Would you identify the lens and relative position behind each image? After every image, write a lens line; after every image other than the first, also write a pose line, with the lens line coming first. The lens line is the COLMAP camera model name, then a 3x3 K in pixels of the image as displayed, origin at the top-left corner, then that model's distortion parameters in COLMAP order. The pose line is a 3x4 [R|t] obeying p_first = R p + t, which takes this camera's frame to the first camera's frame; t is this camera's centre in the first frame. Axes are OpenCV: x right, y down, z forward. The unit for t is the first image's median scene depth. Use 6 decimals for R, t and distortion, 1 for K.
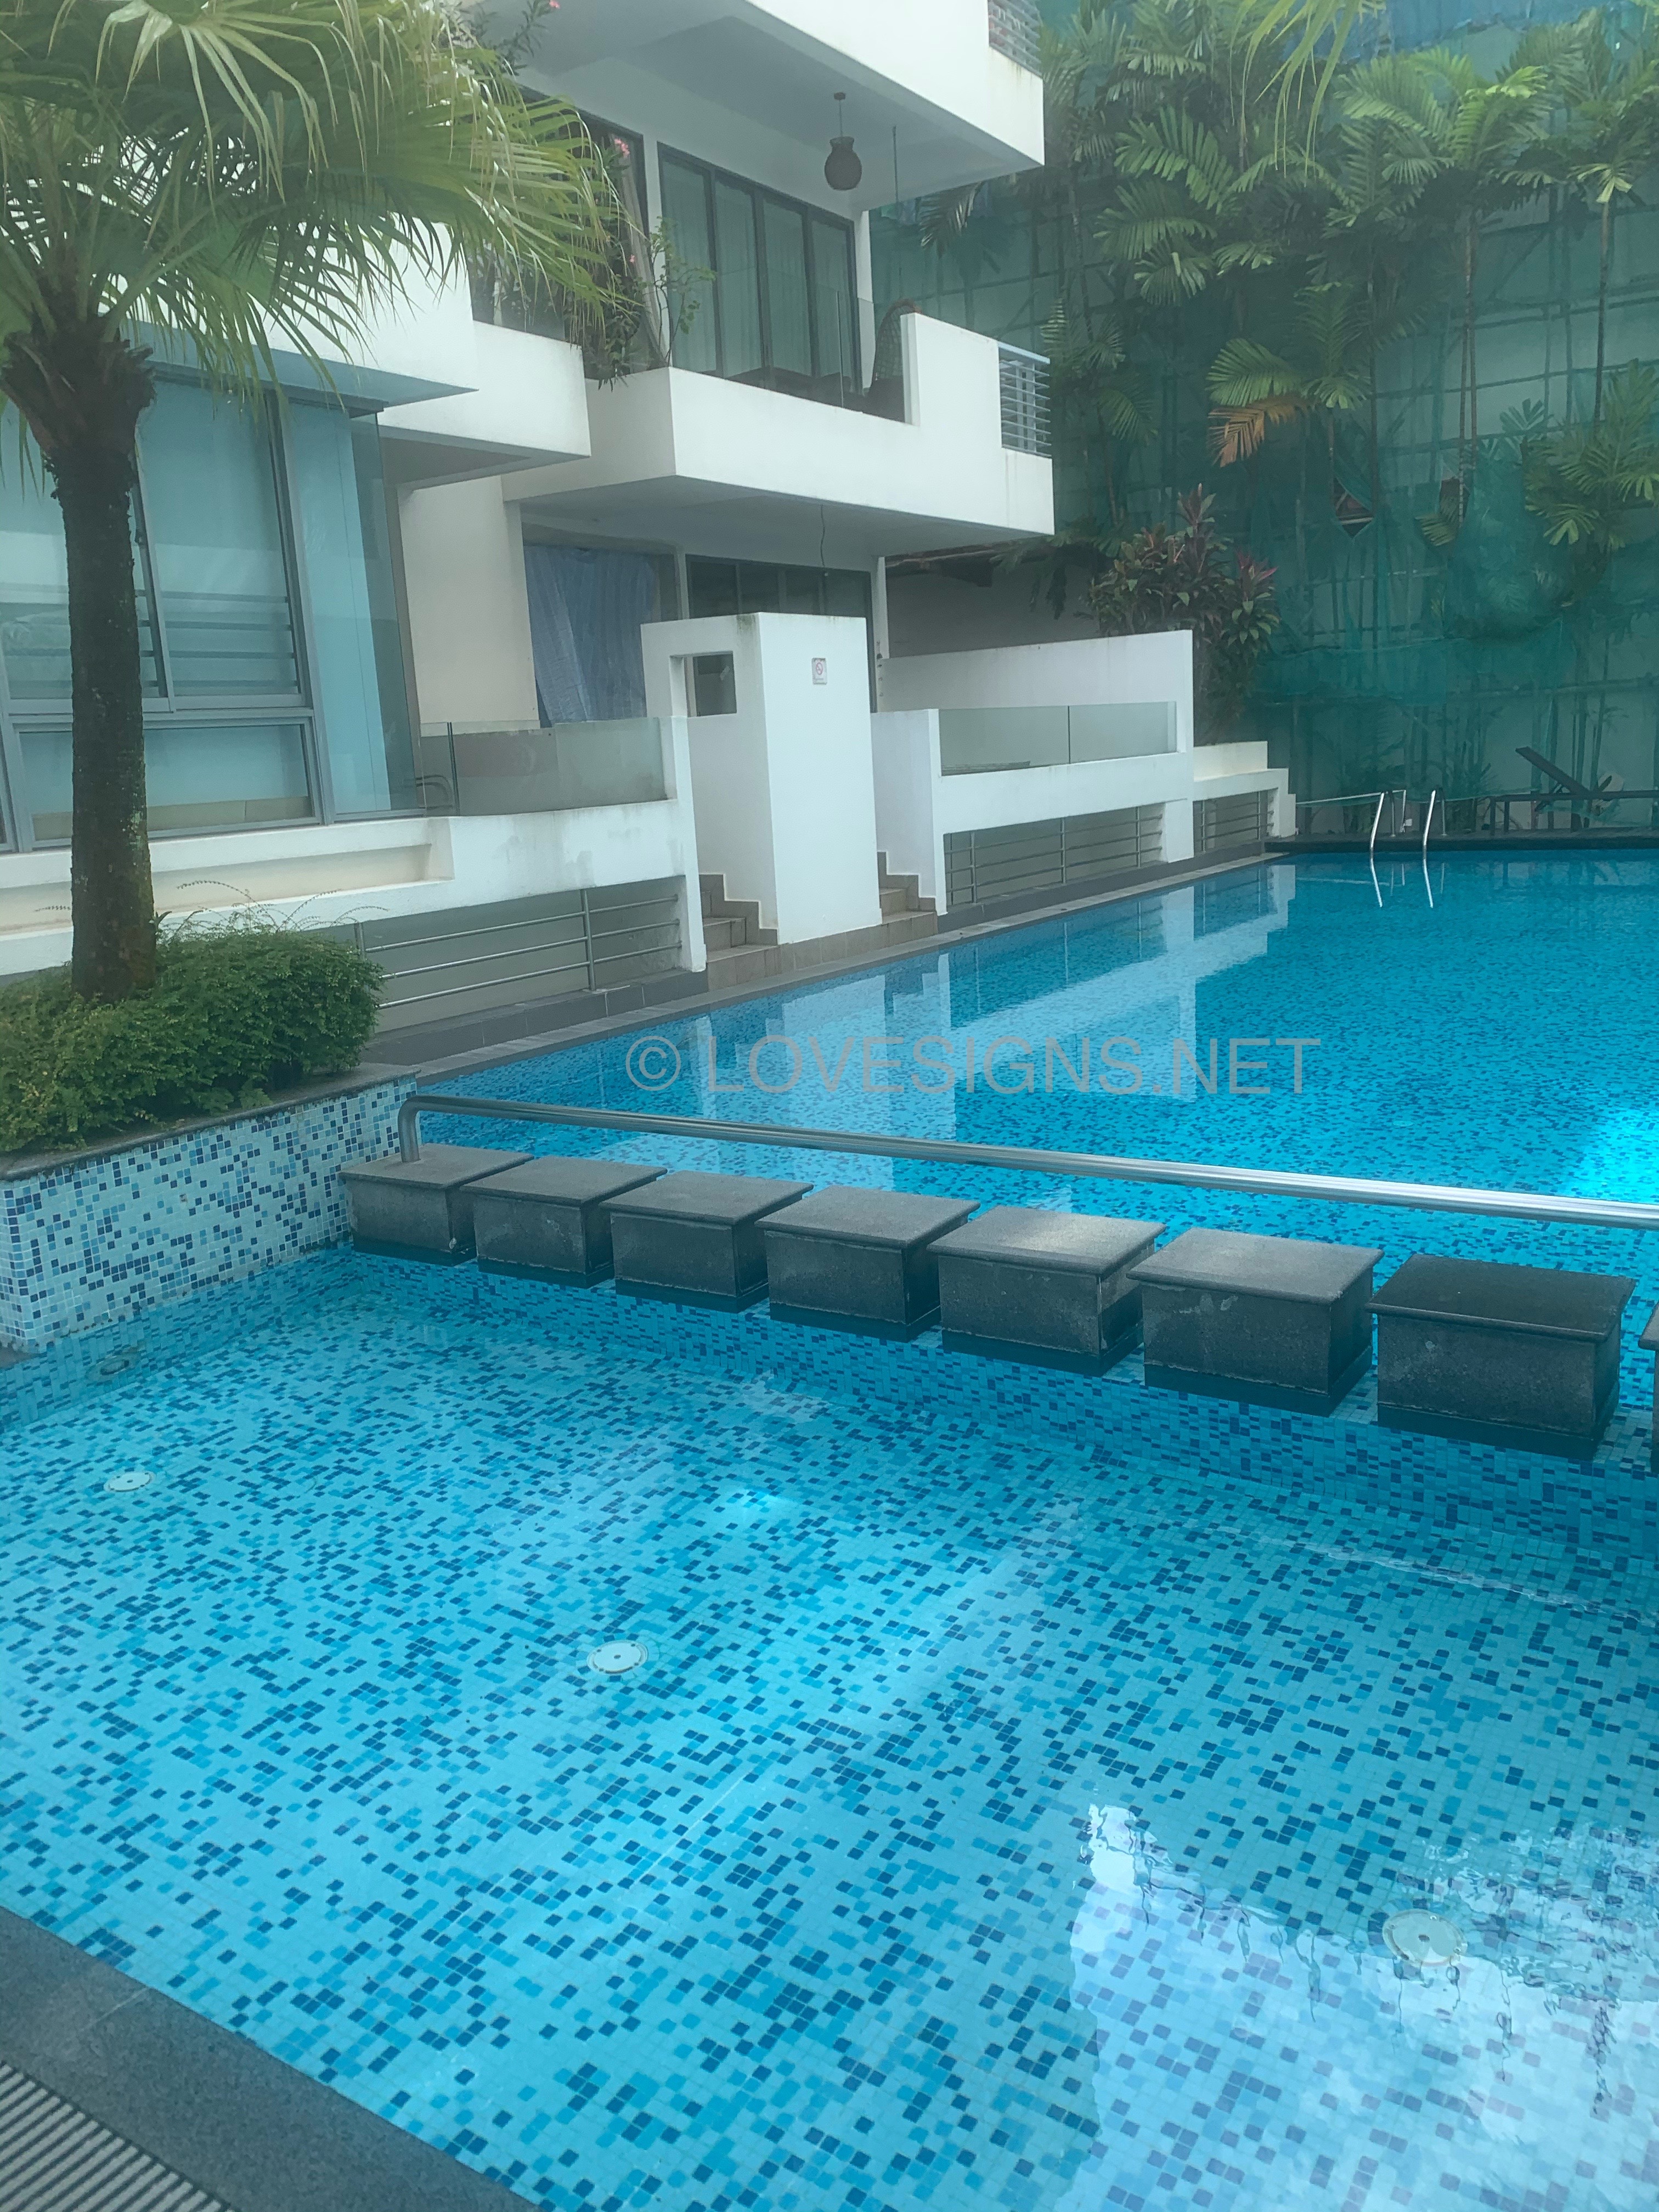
lens RADIAL K [[1662.5, 0, 825.3], [0, 1662.5, 1158.5], [0, 0, 1]] dist [-0.062444, 0.015178]
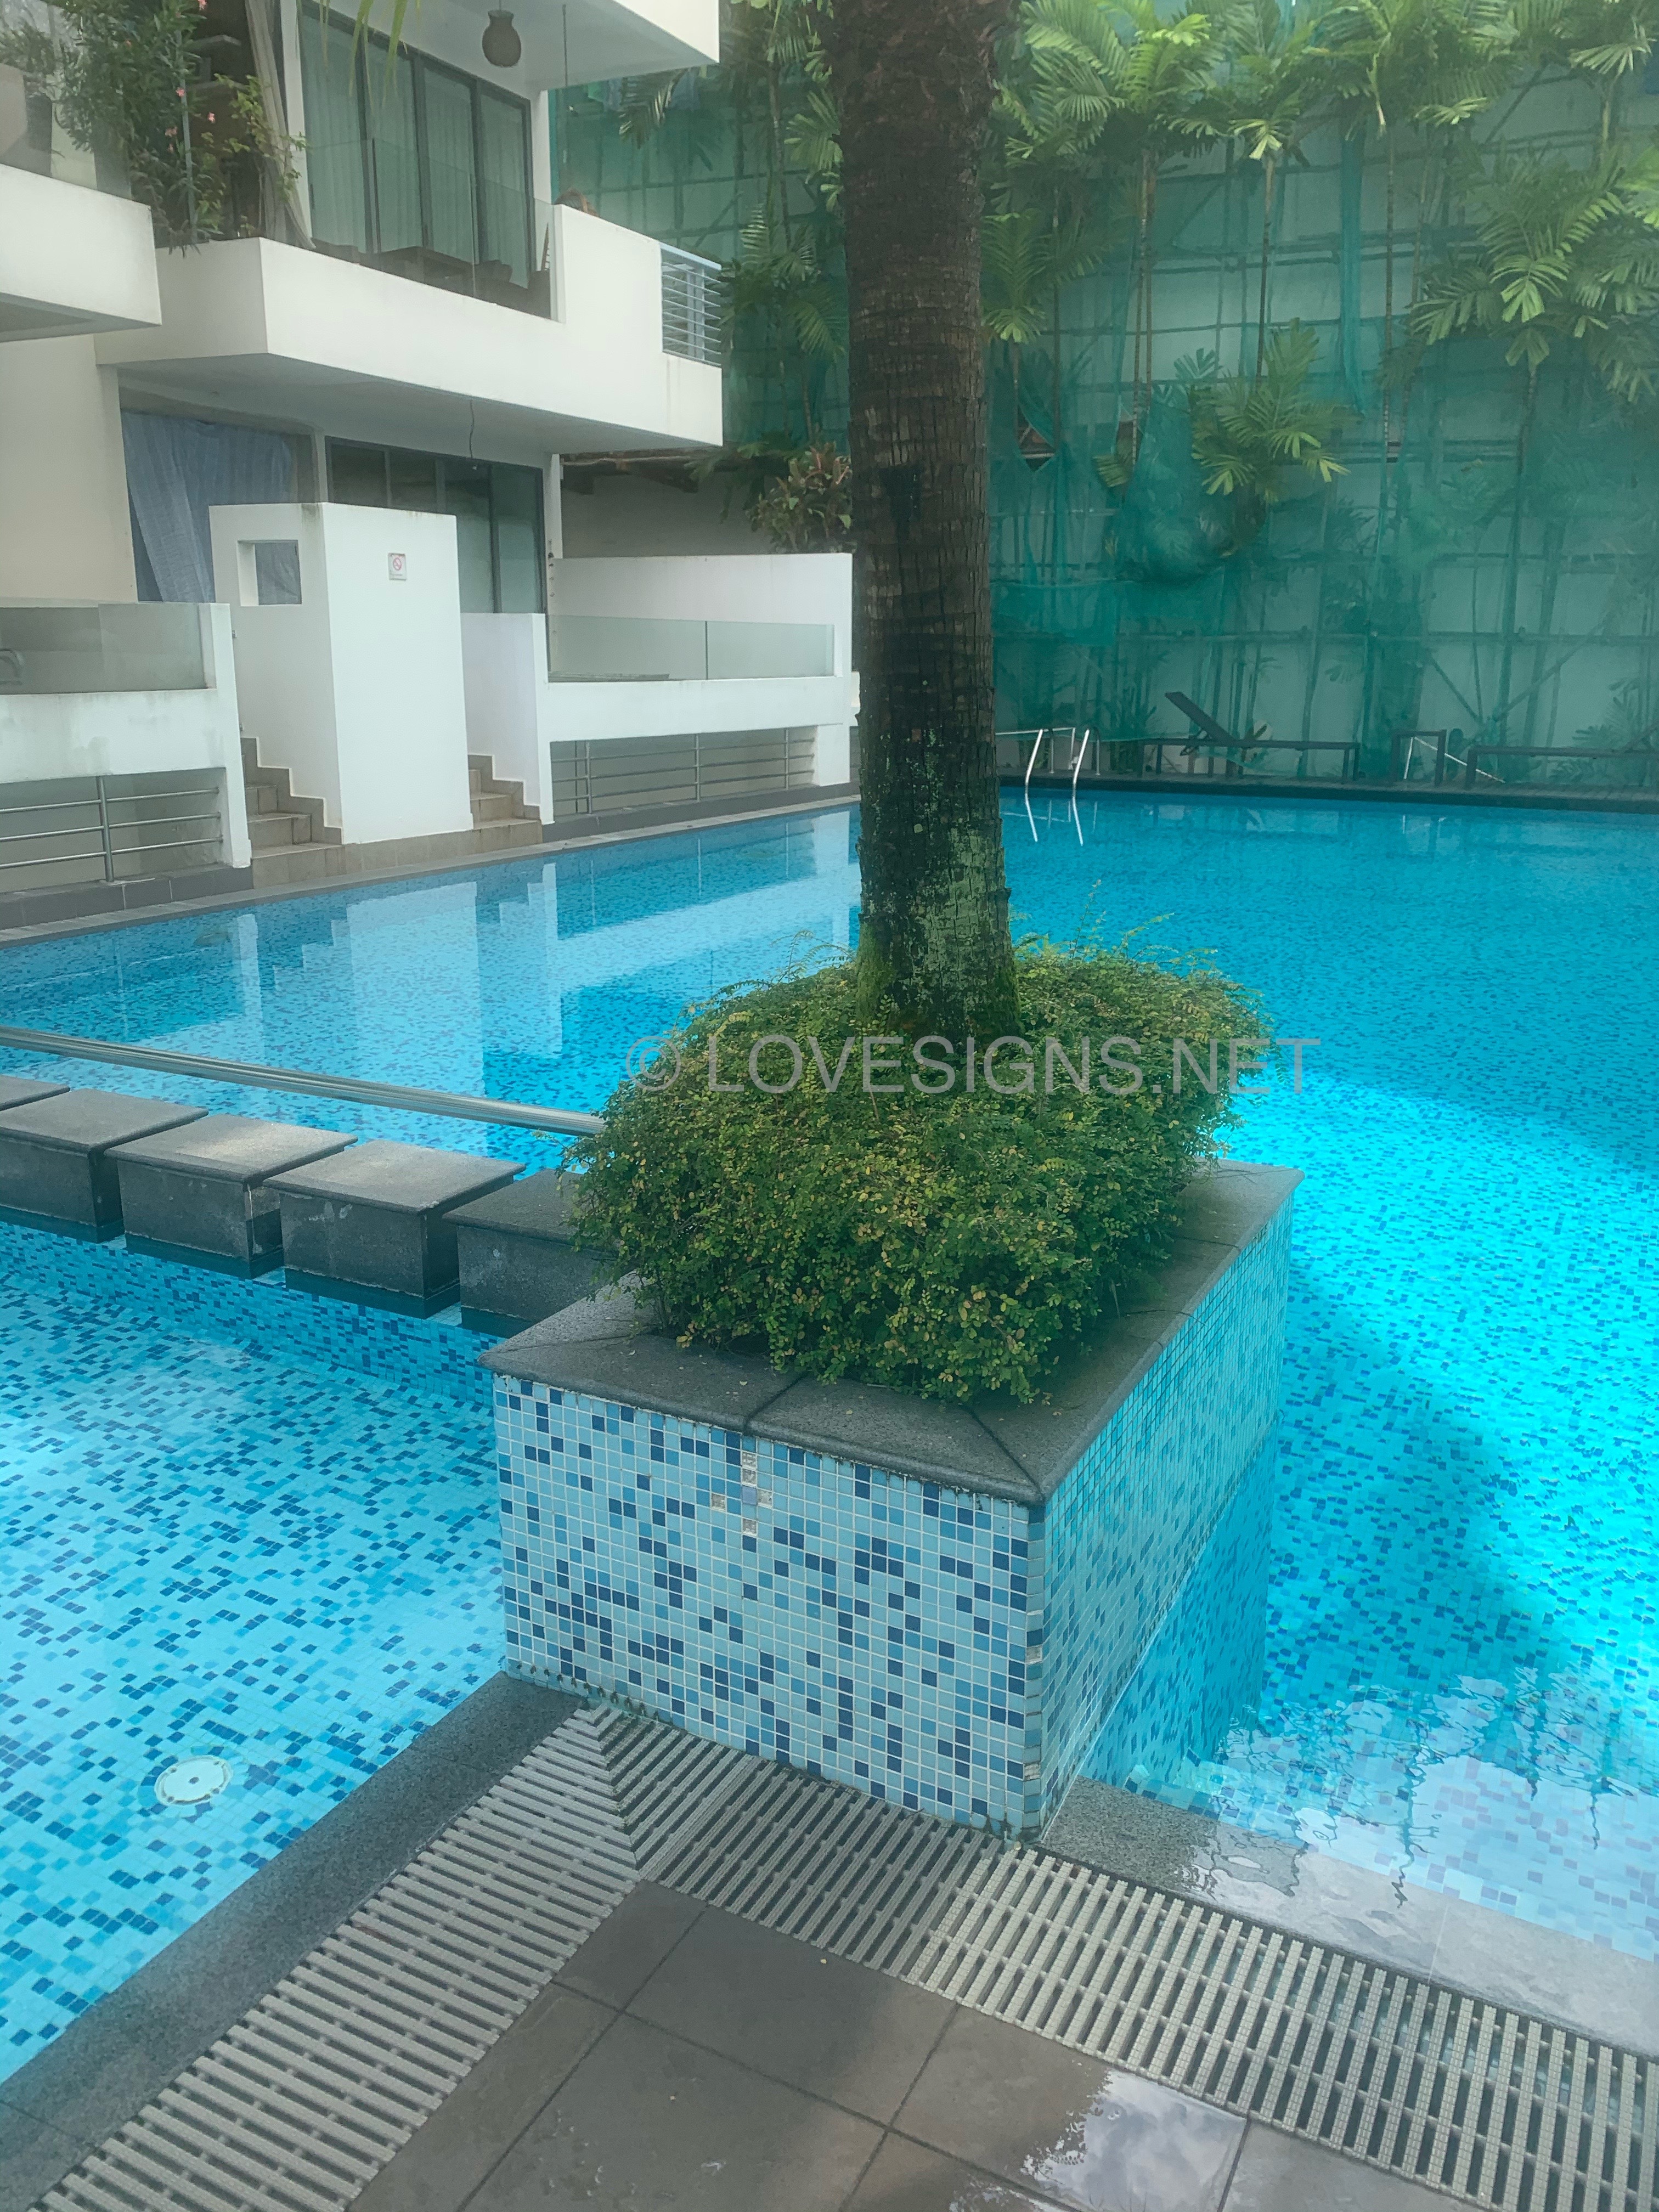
lens RADIAL K [[1693.4, 0, 829.5], [0, 1693.4, 1106.0], [0, 0, 1]] dist [-0.036350, 0.014917]
pose [[0.990324, 0.039277, 0.133101, 0.104509], [-0.041989, 0.998963, 0.017629, -0.002600], [-0.132271, -0.023048, 0.990946, -0.029248]]
